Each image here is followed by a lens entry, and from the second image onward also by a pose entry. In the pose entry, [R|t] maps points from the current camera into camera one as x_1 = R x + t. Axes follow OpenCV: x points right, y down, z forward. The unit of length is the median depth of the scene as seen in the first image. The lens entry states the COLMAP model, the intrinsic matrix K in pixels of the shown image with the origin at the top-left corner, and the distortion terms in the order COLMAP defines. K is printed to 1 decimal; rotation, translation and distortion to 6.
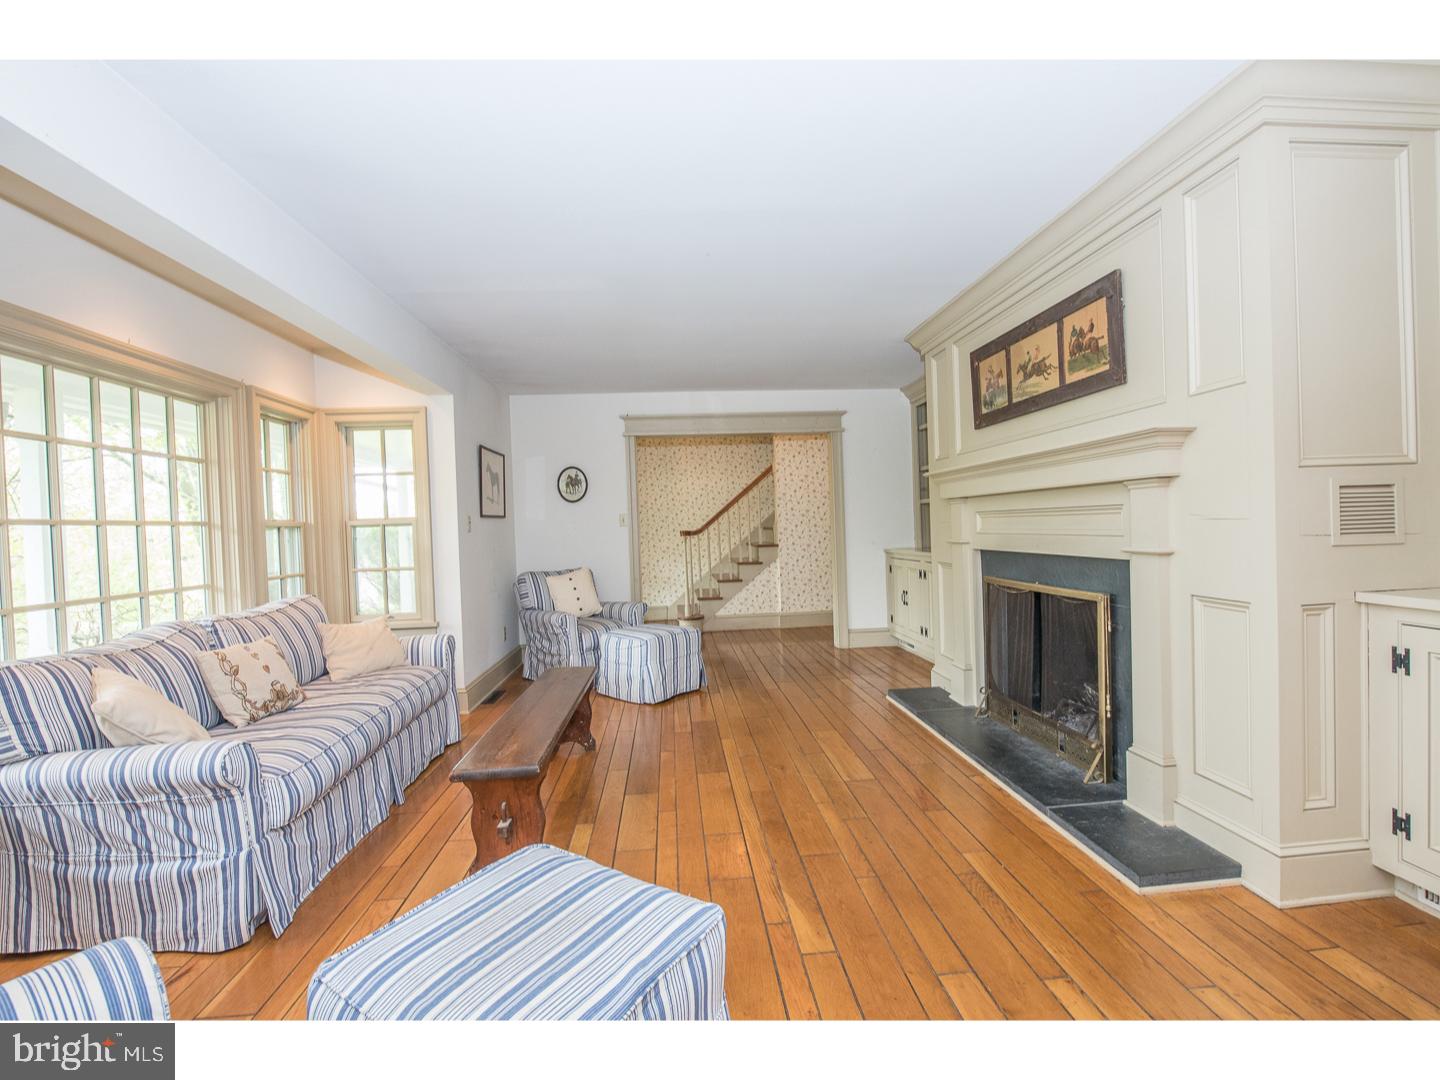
lens RADIAL K [[650.5, 0, 720.0], [0, 650.5, 540.0], [0, 0, 1]] dist [-0.001678, -0.000824]
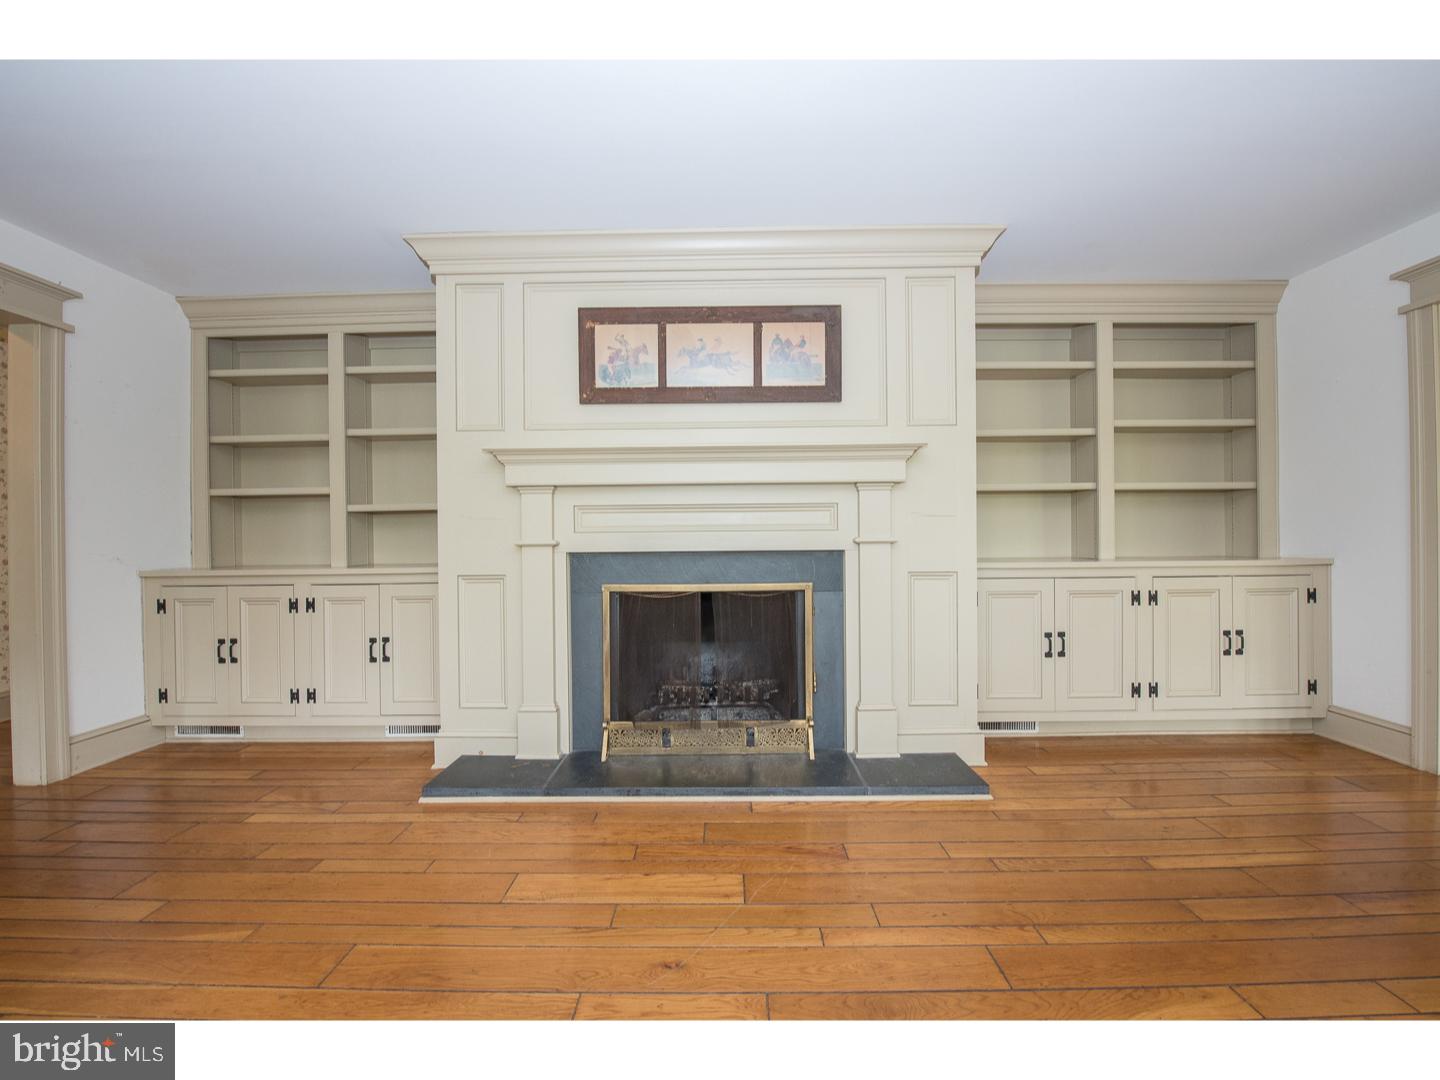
lens RADIAL K [[595.0, 0, 720.0], [0, 595.0, 540.0], [0, 0, 1]] dist [-0.011292, 0.000109]
pose [[0.091730, 0.029576, 0.995345, -0.384735], [0.028397, 0.999075, -0.032303, 0.033648], [-0.995379, 0.031228, 0.090805, 0.917838]]
